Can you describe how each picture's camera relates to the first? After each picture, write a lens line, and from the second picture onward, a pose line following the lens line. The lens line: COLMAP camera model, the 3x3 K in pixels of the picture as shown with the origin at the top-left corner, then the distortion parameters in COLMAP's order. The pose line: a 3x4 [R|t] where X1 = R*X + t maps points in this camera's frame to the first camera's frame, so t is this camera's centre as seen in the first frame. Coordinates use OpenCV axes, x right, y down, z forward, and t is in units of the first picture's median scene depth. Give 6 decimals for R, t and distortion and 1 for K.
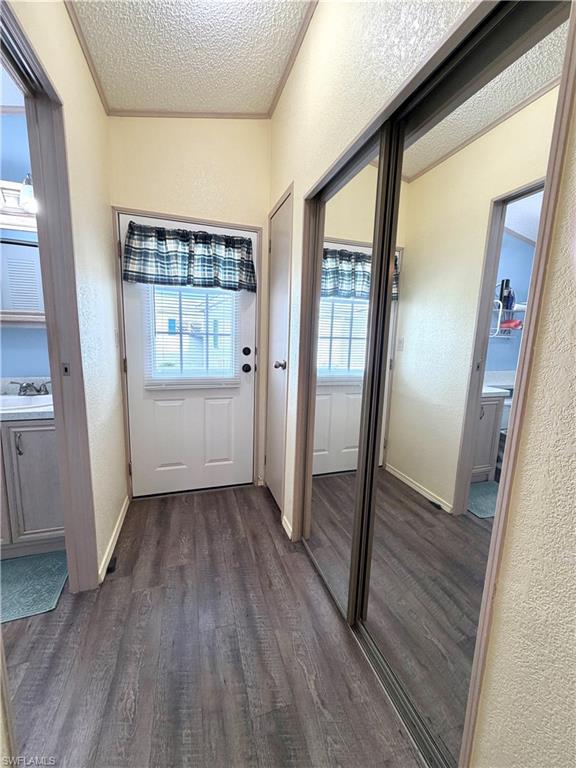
lens RADIAL K [[304.7, 0, 284.1], [0, 304.7, 381.1], [0, 0, 1]] dist [-0.000206, -0.000060]
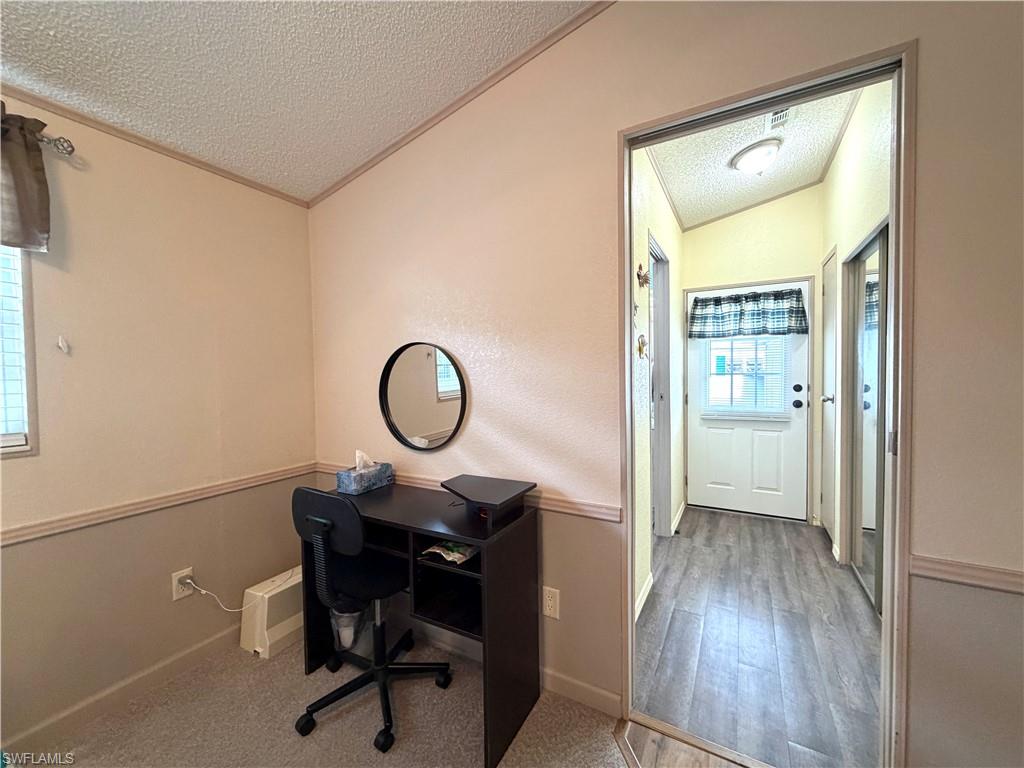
lens RADIAL K [[406.2, 0, 511.2], [0, 406.2, 384.6], [0, 0, 1]] dist [-0.000206, -0.000060]
pose [[0.679650, -0.018942, -0.733292, 0.267863], [-0.077040, 0.992295, -0.097036, 0.118268], [0.729480, 0.122443, 0.672954, -0.779064]]
